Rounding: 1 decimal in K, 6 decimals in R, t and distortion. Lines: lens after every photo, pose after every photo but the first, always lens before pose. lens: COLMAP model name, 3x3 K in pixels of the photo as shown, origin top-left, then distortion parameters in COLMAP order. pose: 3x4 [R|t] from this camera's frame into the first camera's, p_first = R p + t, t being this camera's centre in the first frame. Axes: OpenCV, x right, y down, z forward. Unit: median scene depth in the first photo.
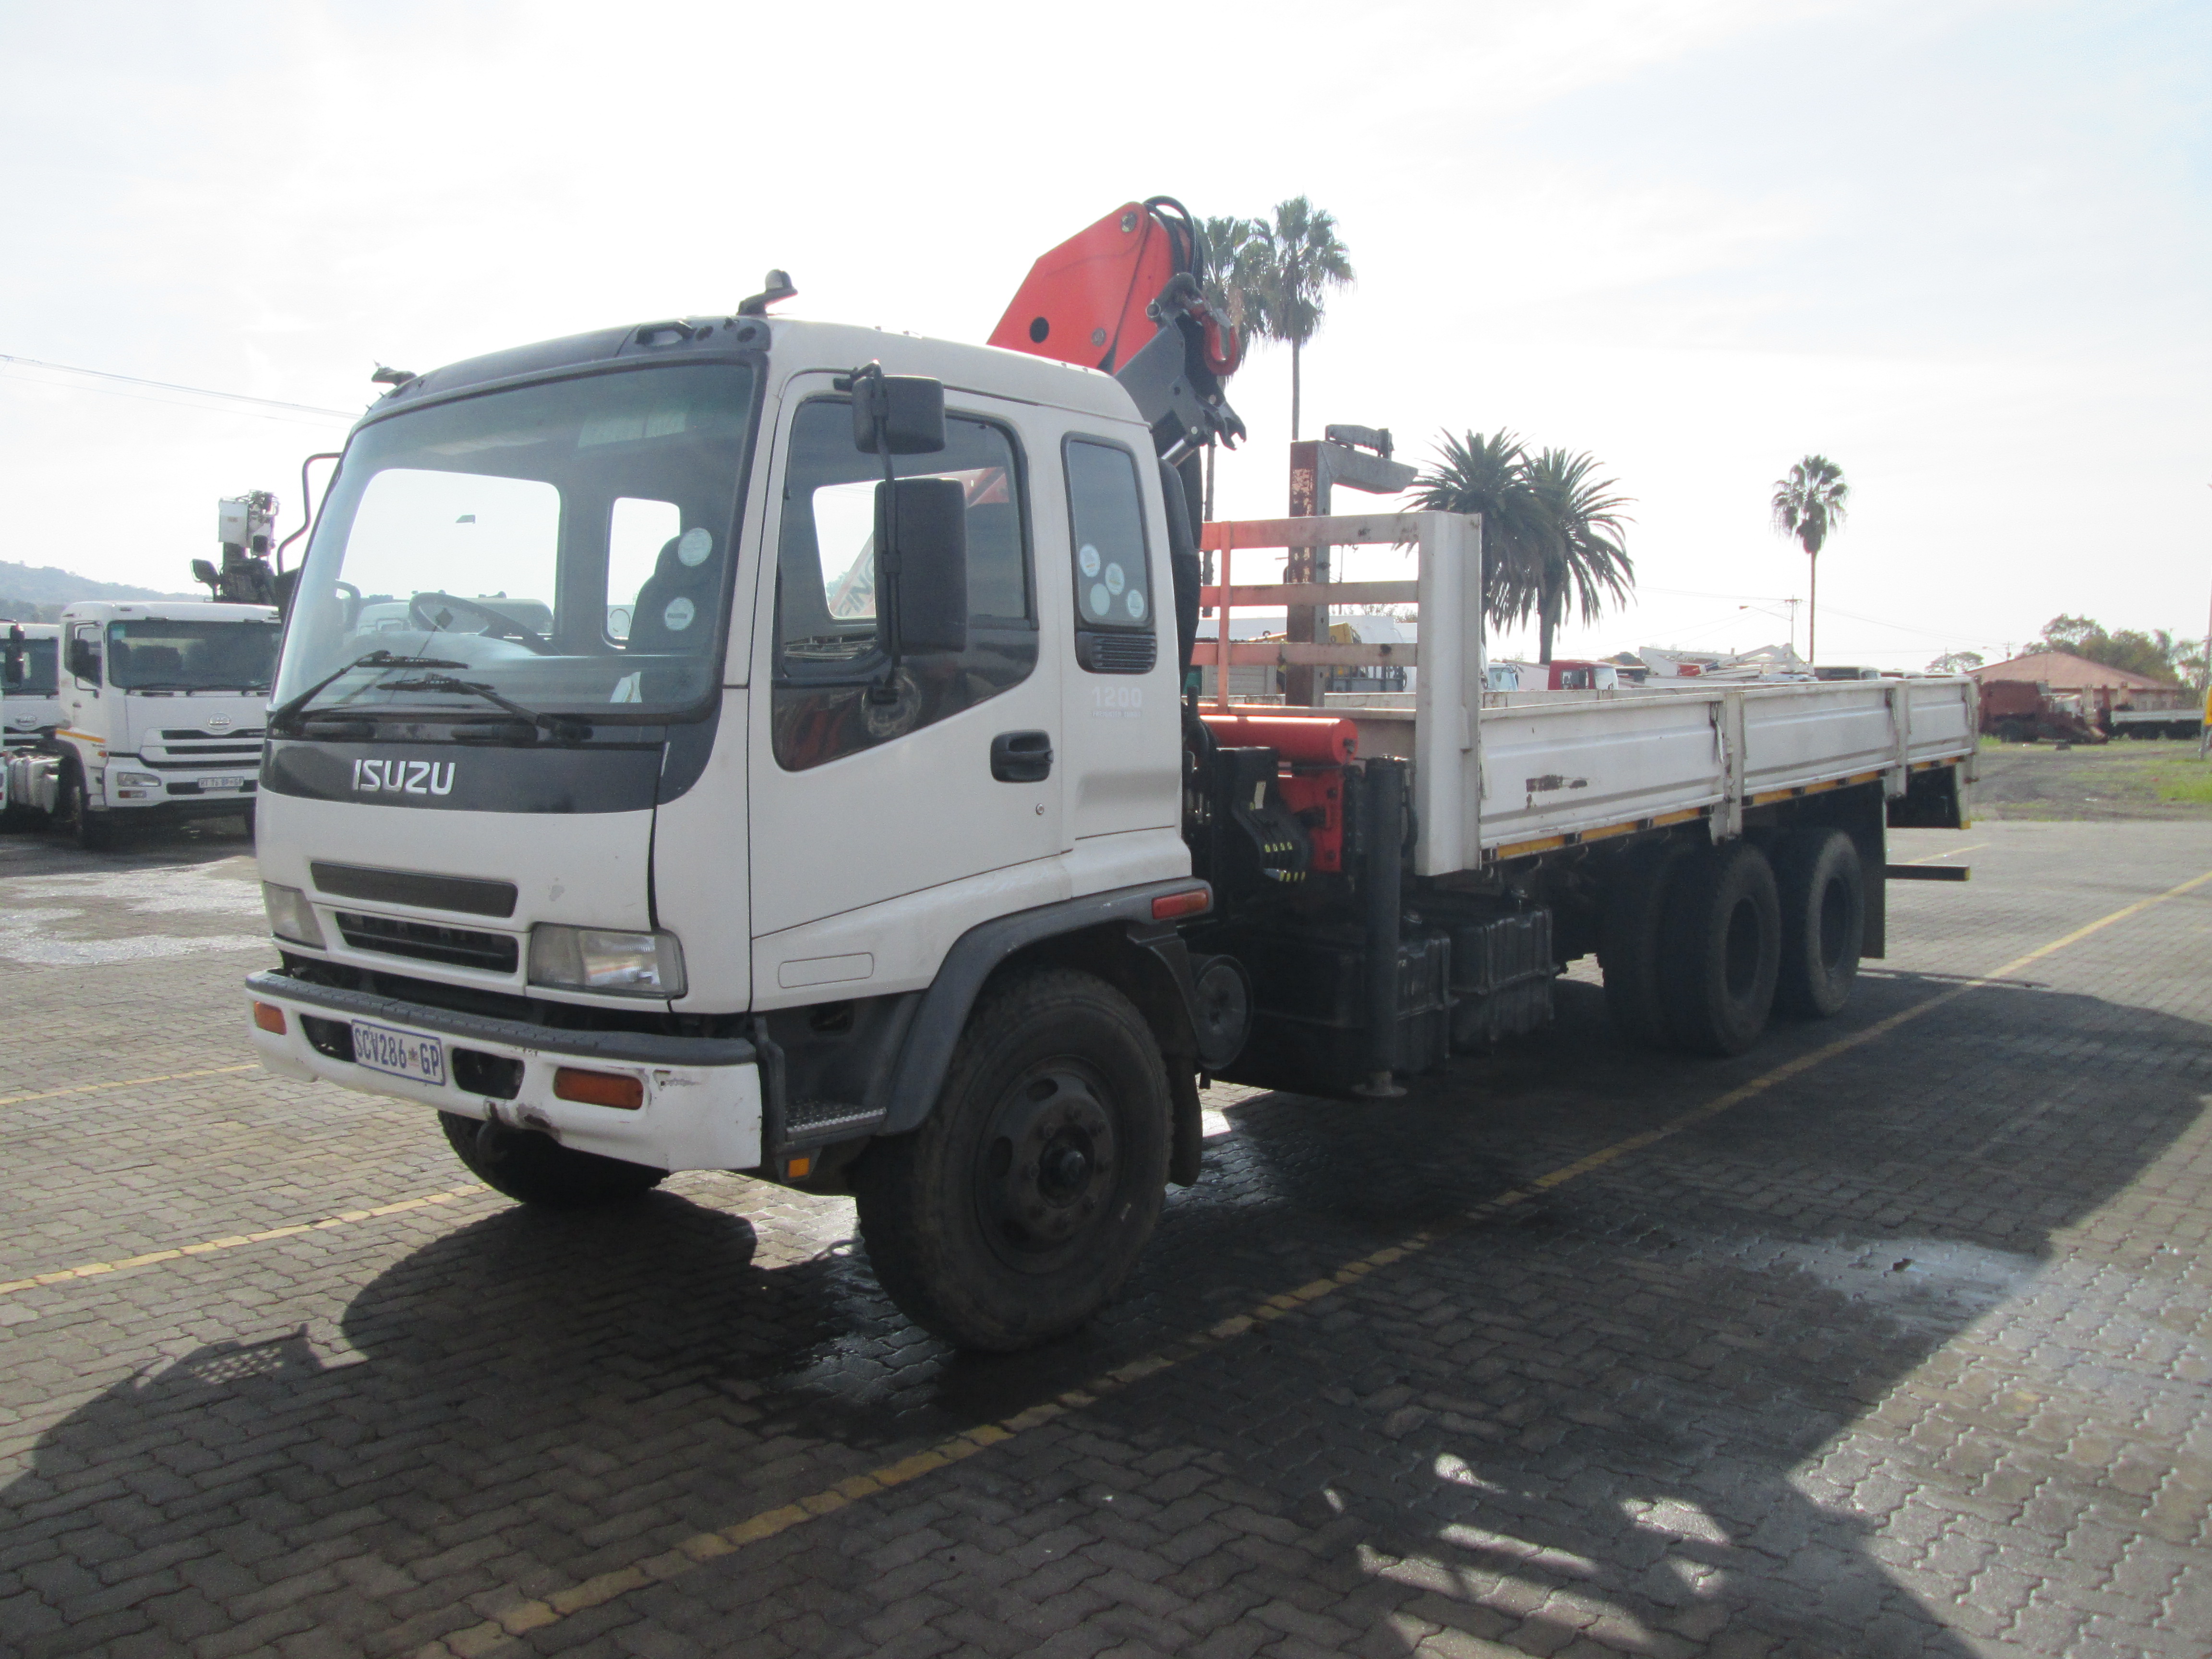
lens RADIAL K [[1802.7, 0, 1125.7], [0, 1802.7, 786.1], [0, 0, 1]] dist [-0.038288, -0.007843]
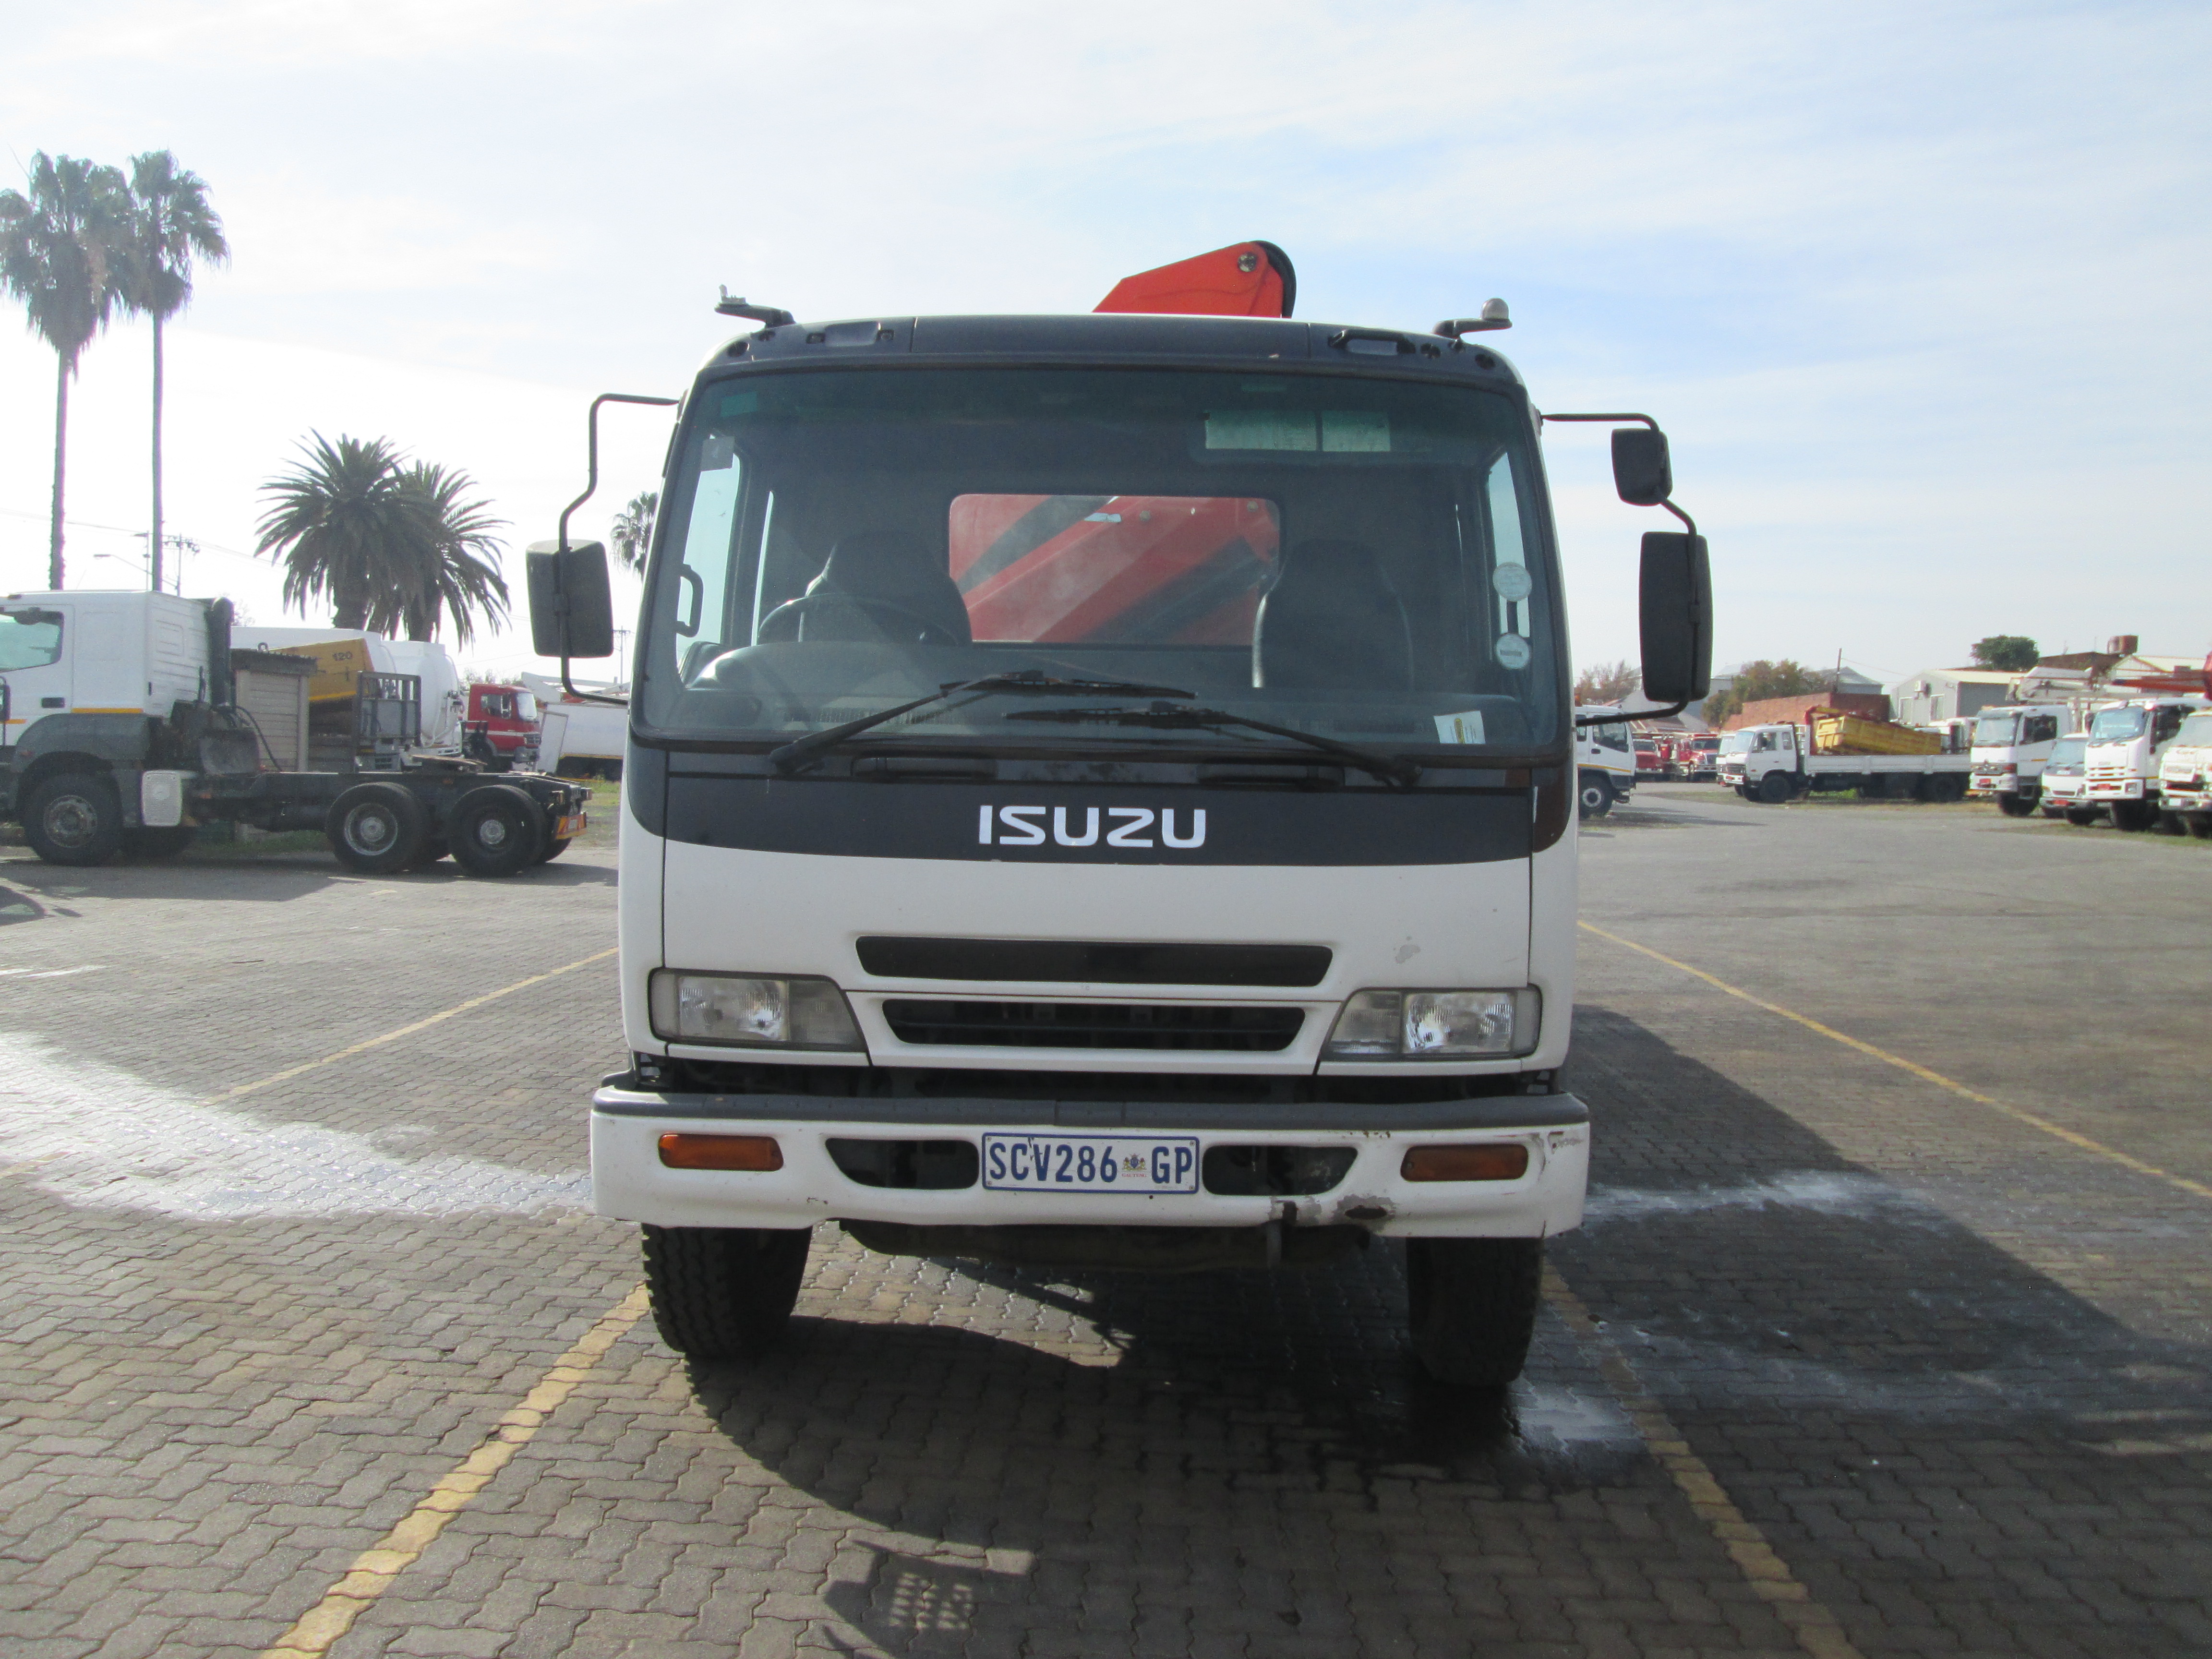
lens RADIAL K [[1805.8, 0, 1111.6], [0, 1805.8, 792.9], [0, 0, 1]] dist [-0.040360, 0.011370]
pose [[0.794911, -0.003633, 0.606716, -0.899299], [0.010170, 0.999921, -0.007337, -0.014682], [-0.606641, 0.012003, 0.794885, 0.336859]]
